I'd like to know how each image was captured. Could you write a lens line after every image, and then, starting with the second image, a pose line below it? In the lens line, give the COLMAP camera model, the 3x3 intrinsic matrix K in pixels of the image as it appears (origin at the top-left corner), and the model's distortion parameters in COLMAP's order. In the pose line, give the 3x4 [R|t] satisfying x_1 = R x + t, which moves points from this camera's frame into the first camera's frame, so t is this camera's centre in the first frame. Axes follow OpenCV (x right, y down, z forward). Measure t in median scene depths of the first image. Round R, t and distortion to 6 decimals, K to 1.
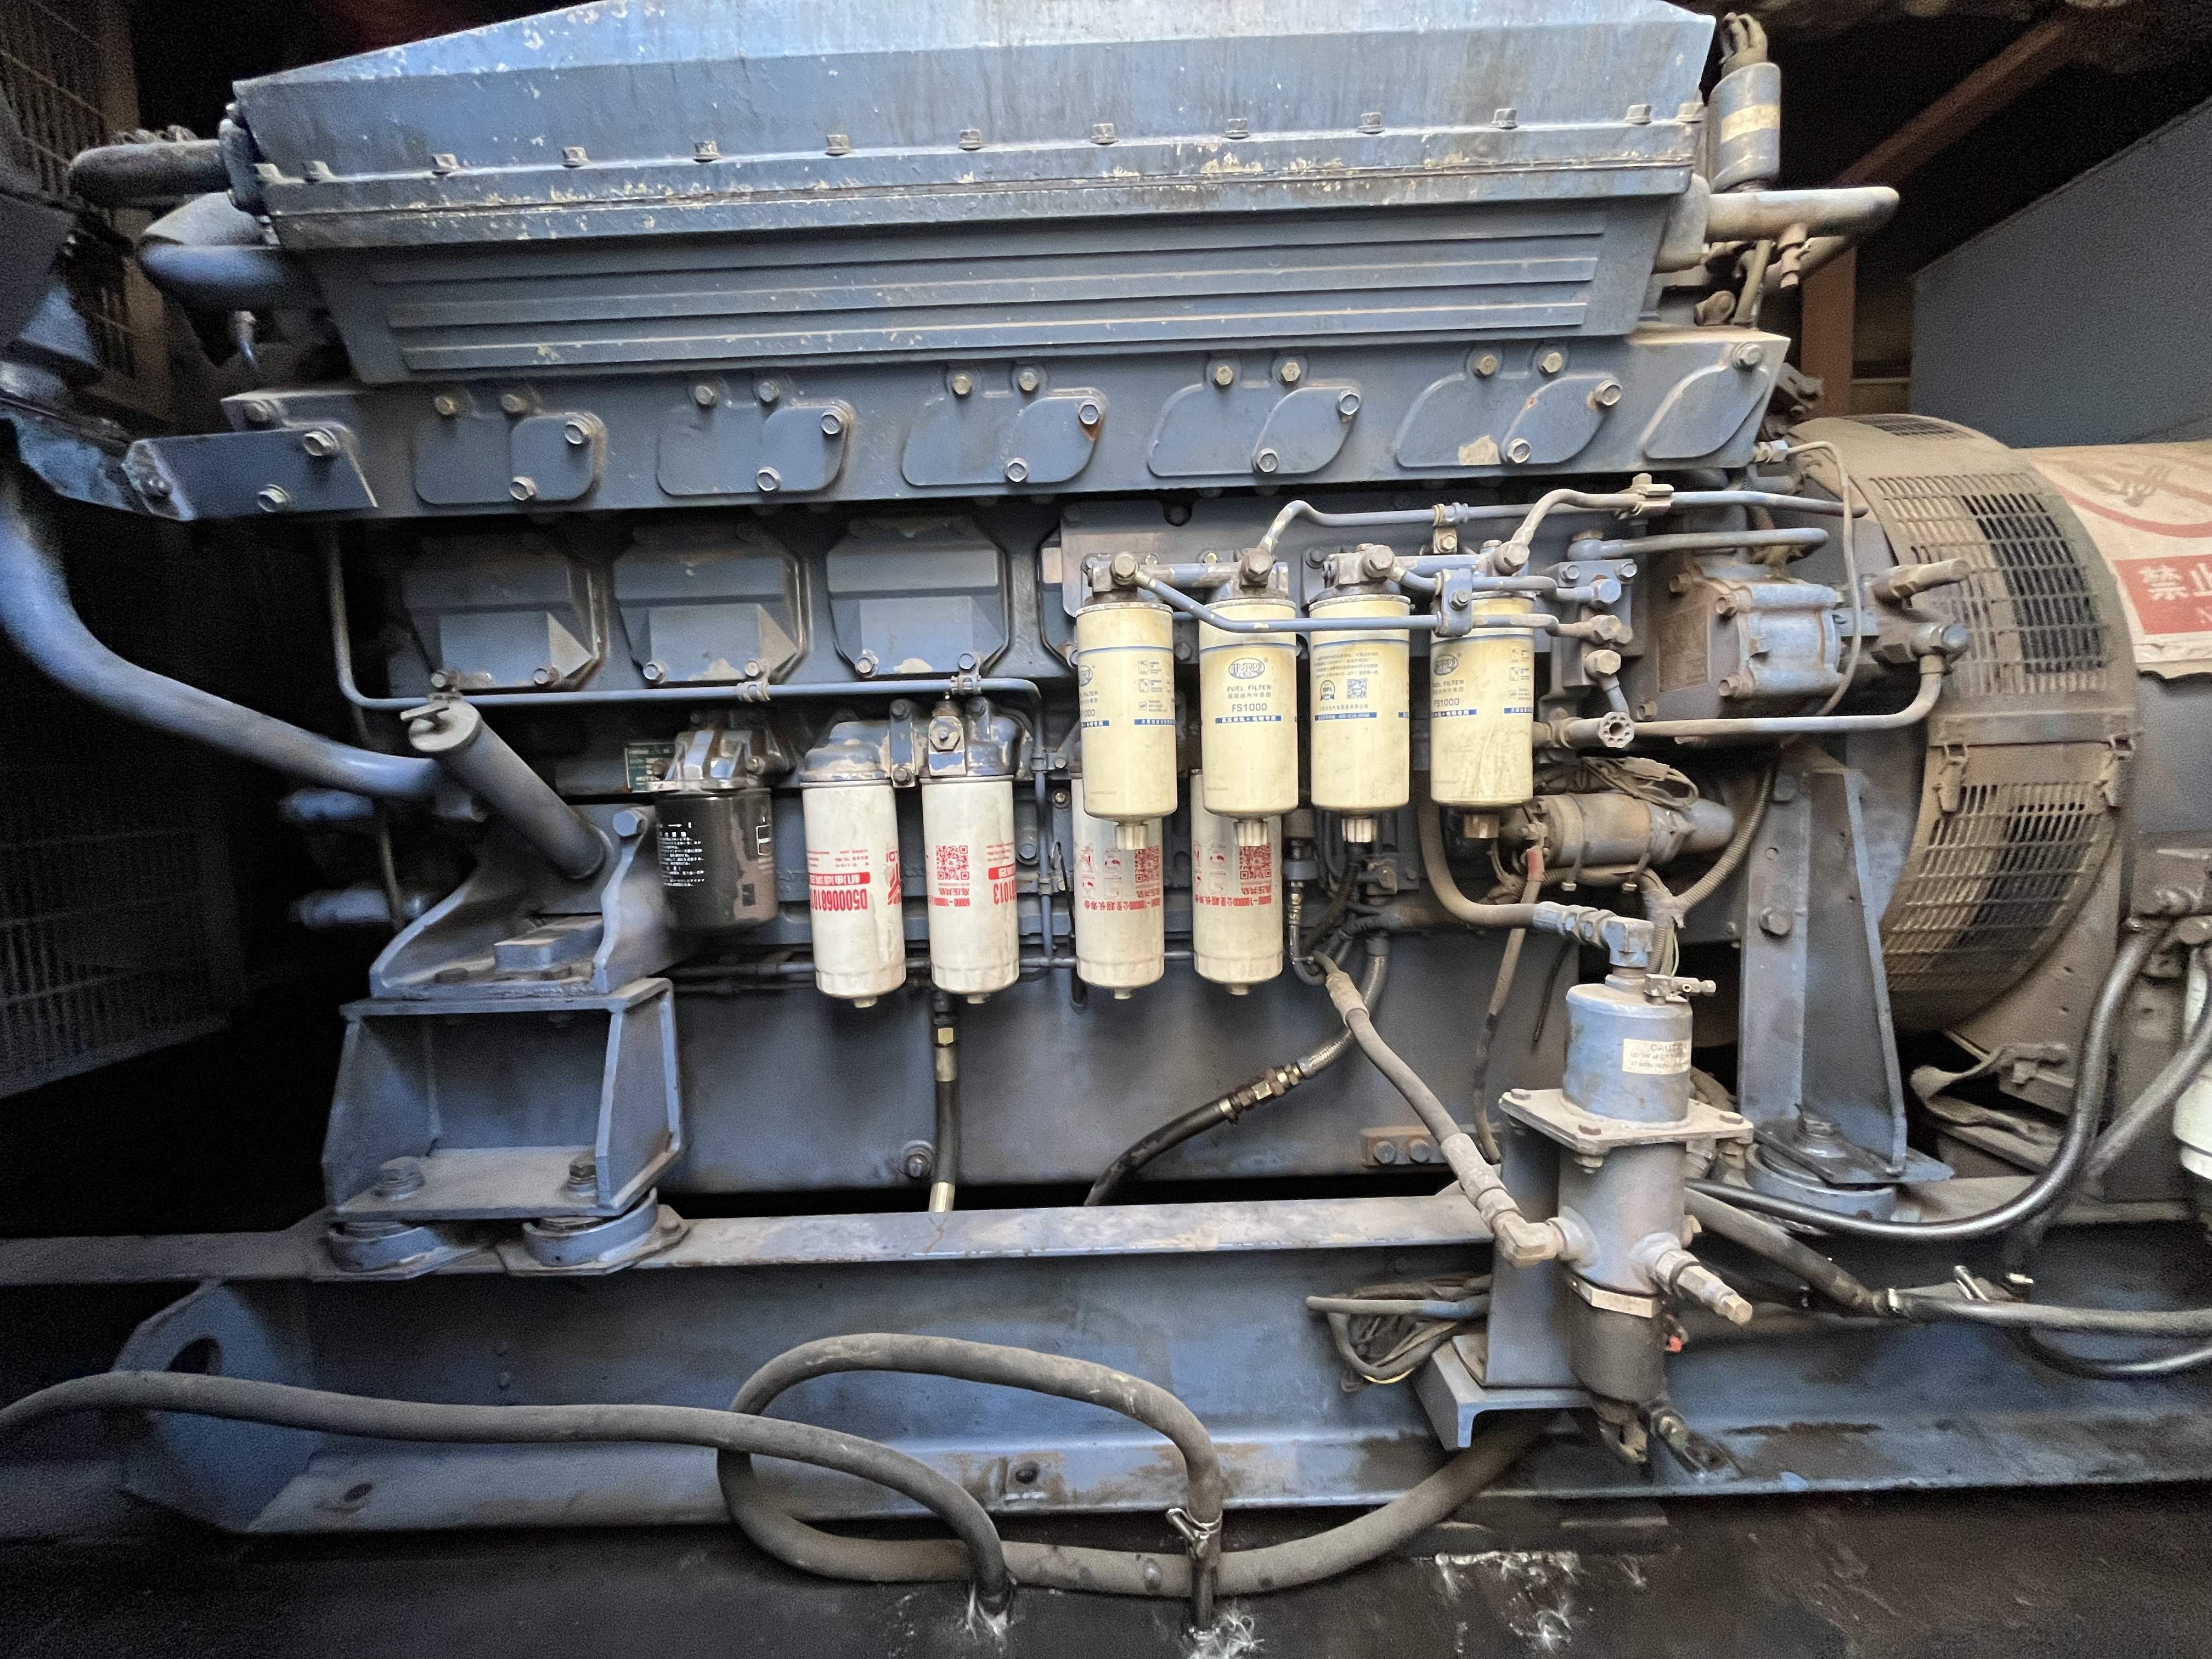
lens RADIAL K [[886.6, 0, 1101.3], [0, 886.6, 833.4], [0, 0, 1]] dist [-0.002284, -0.000886]
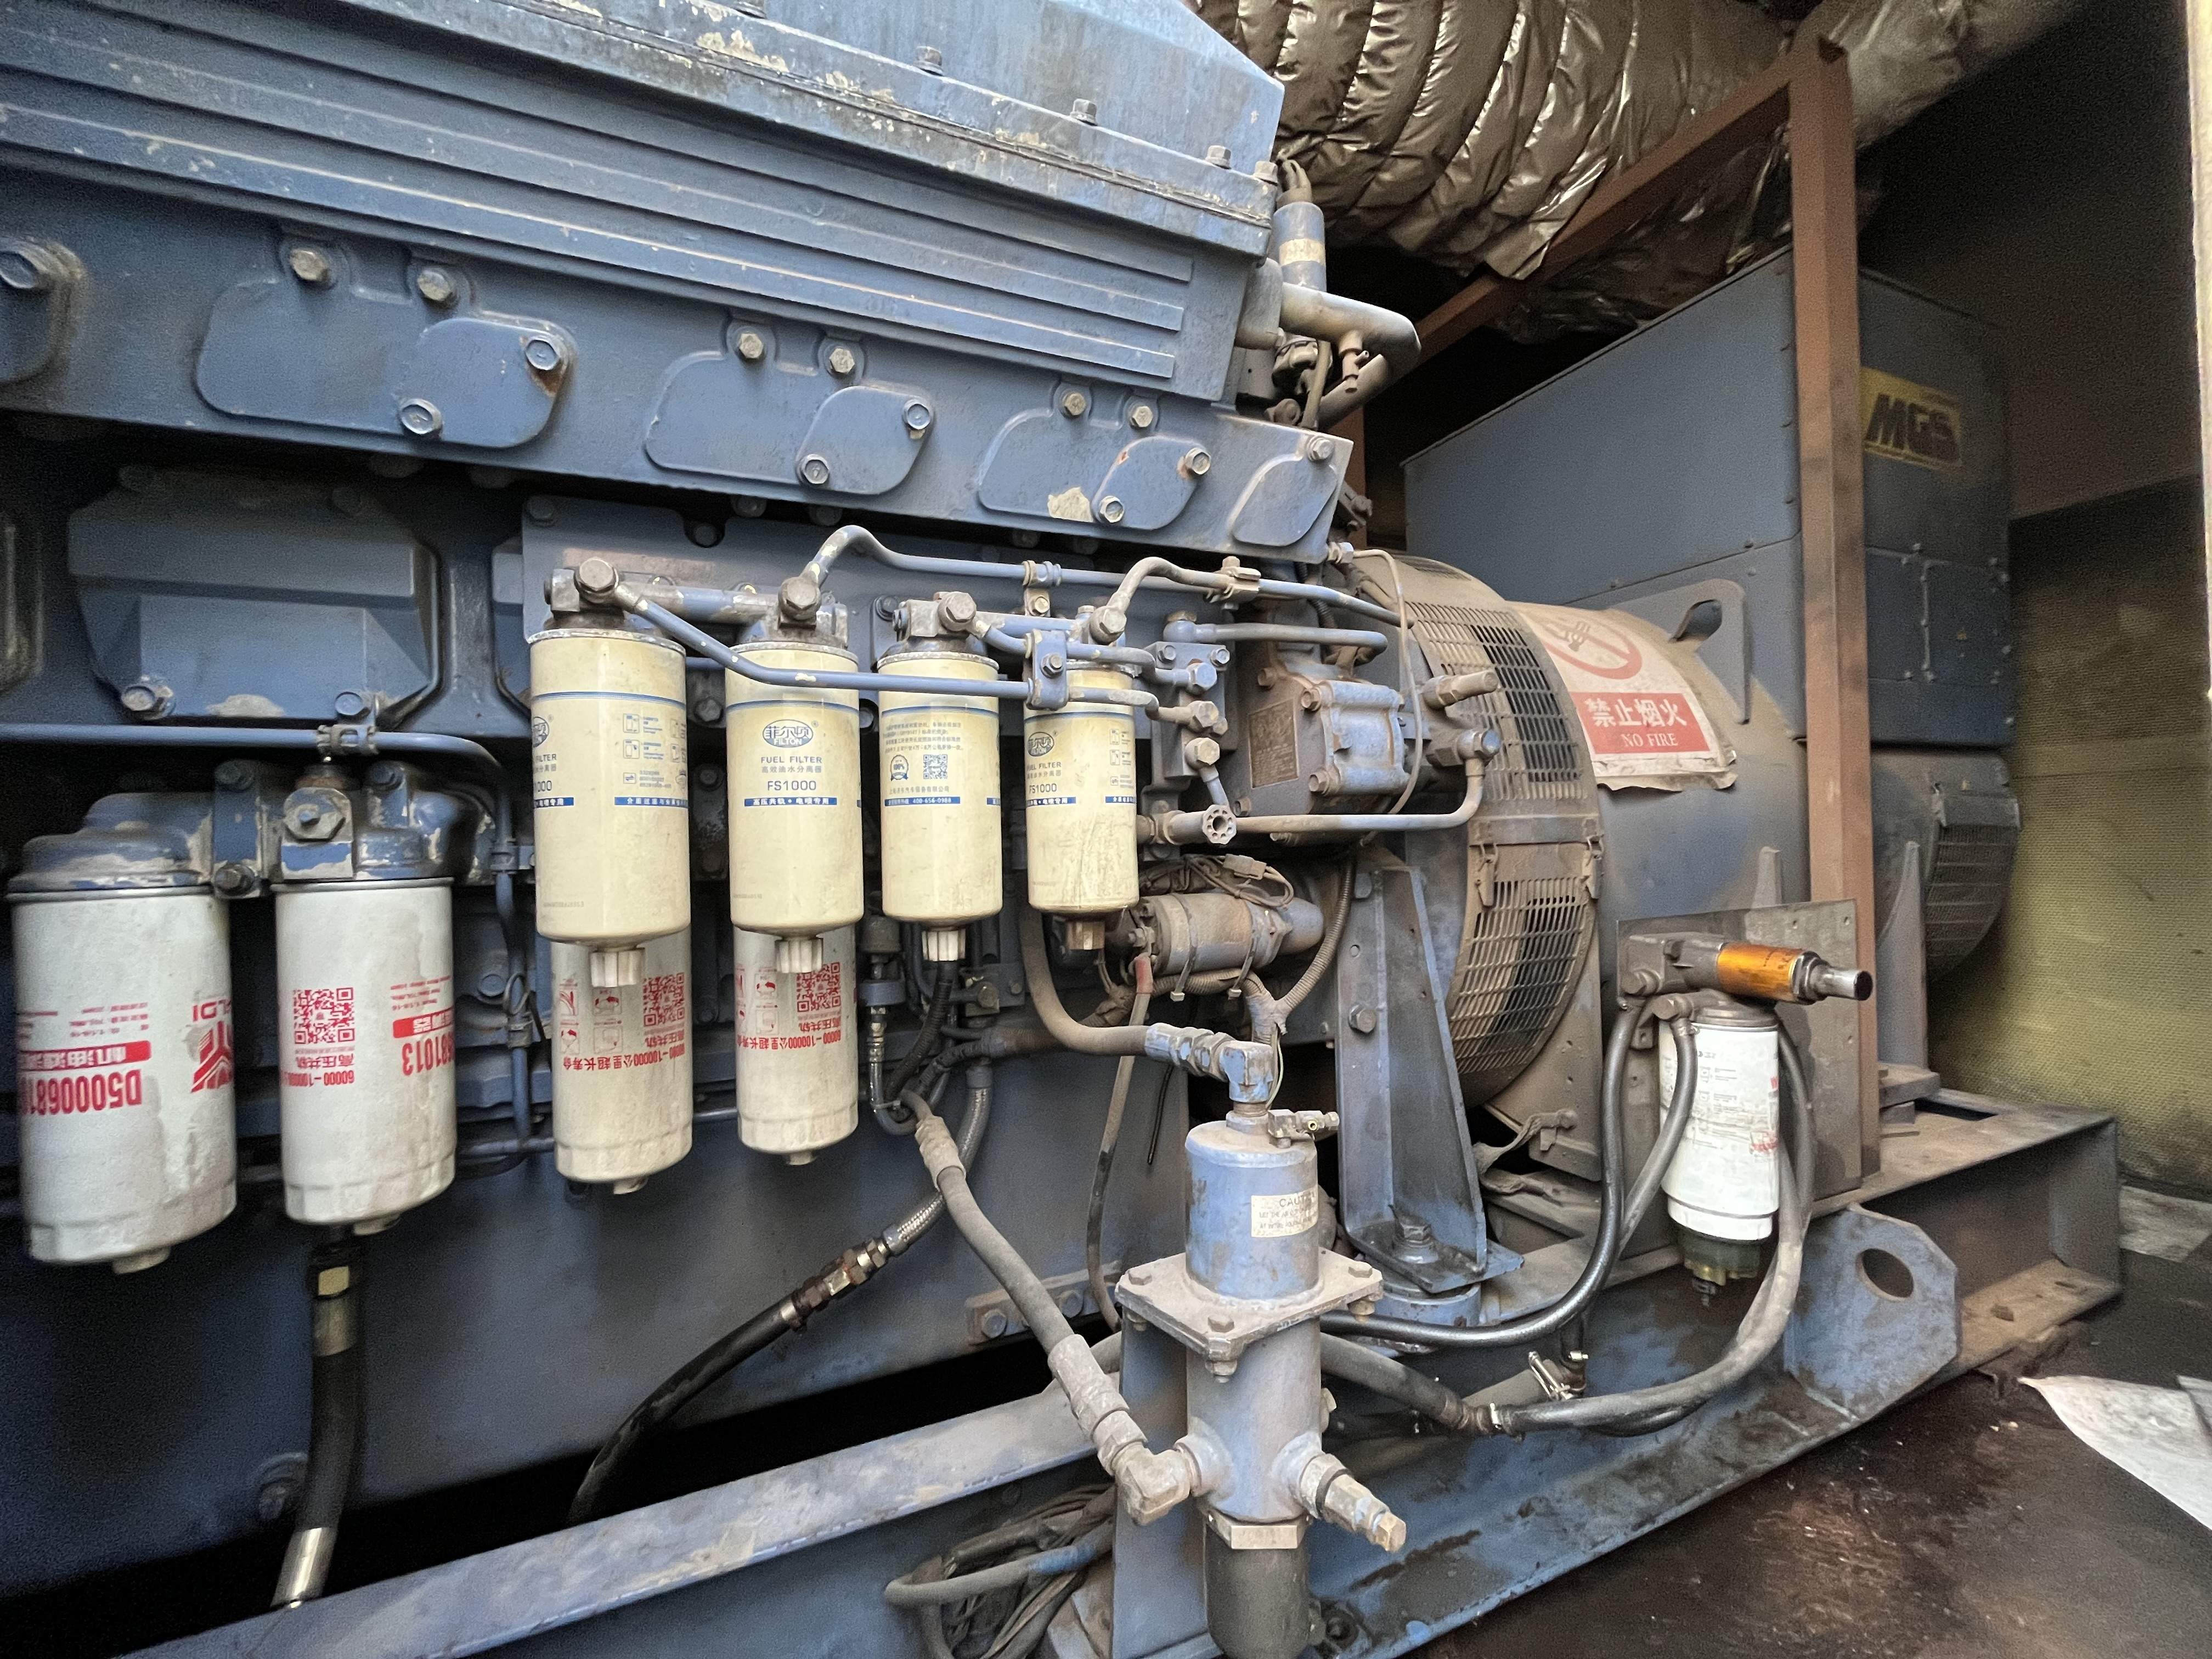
lens RADIAL K [[886.6, 0, 1103.1], [0, 886.6, 832.9], [0, 0, 1]] dist [-0.002284, -0.000886]
pose [[0.914321, 0.013439, 0.404767, 0.092644], [0.031334, 0.994106, -0.103785, -0.015316], [-0.403776, 0.107575, 0.908511, 0.197688]]
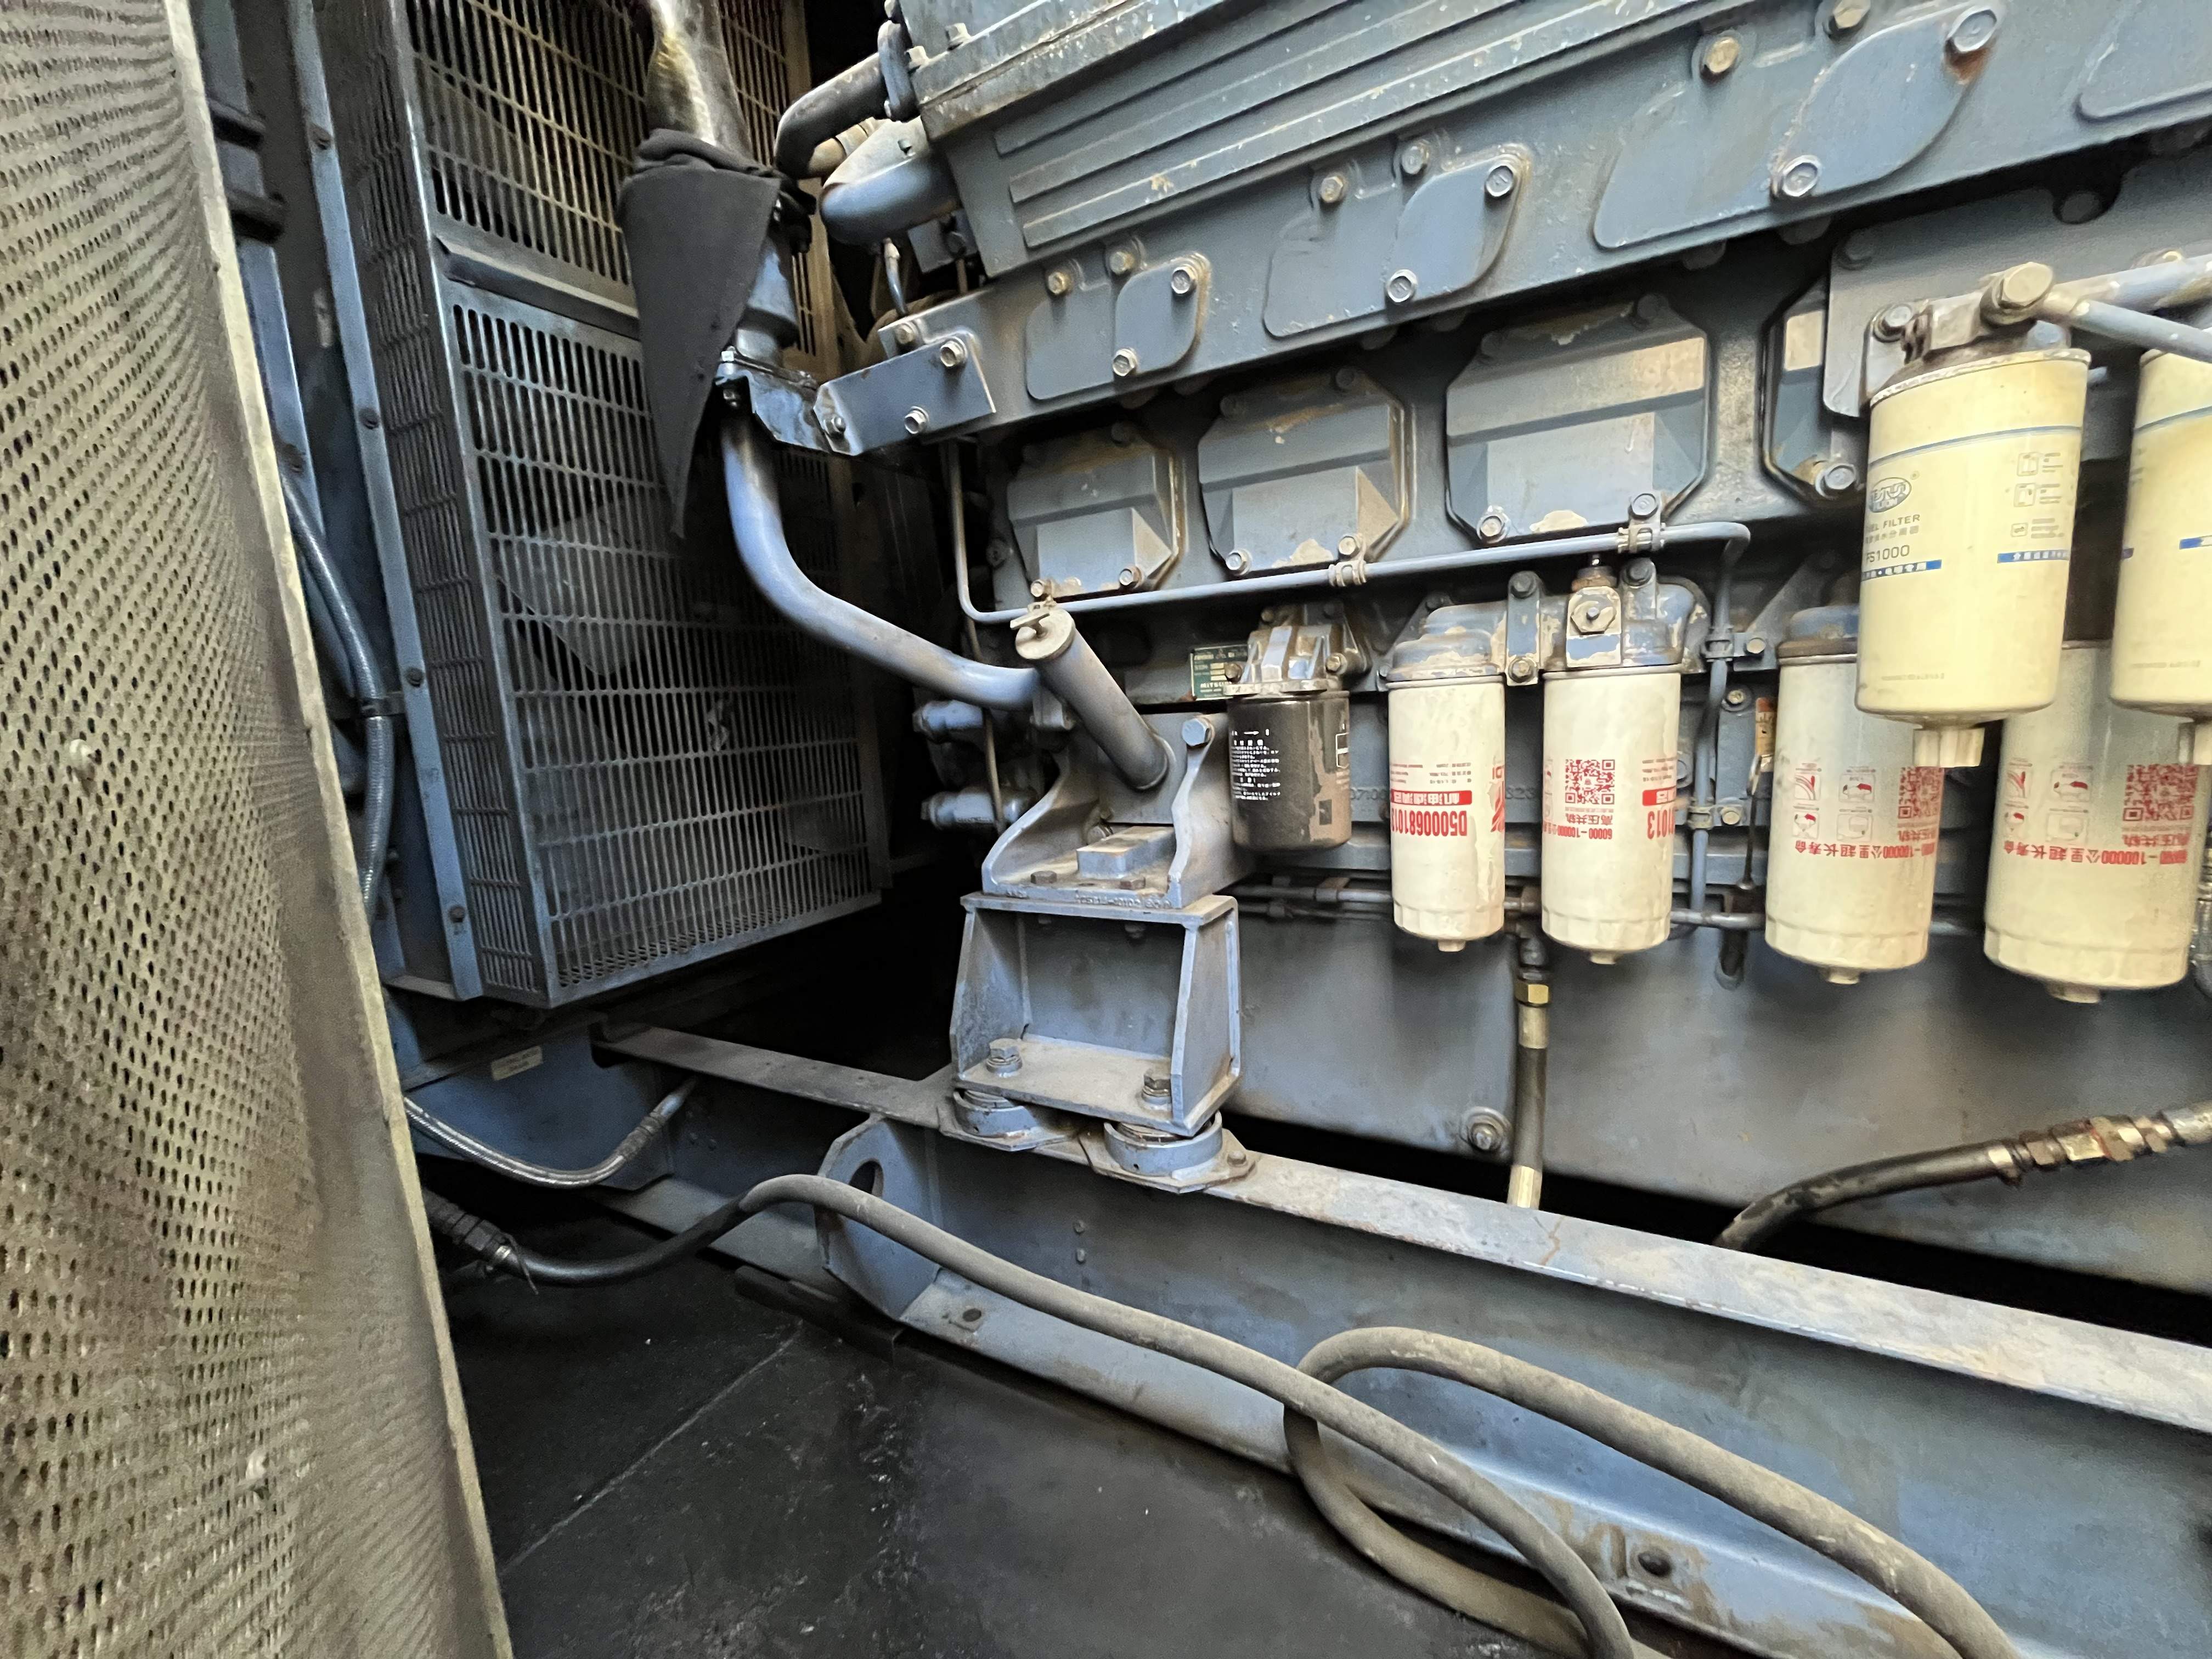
lens RADIAL K [[886.6, 0, 1106.6], [0, 886.6, 831.2], [0, 0, 1]] dist [-0.002284, -0.000886]
pose [[0.871680, 0.052634, -0.487240, -0.169576], [-0.011438, 0.996130, 0.087144, 0.014762], [0.489941, -0.070389, 0.868909, 0.133980]]
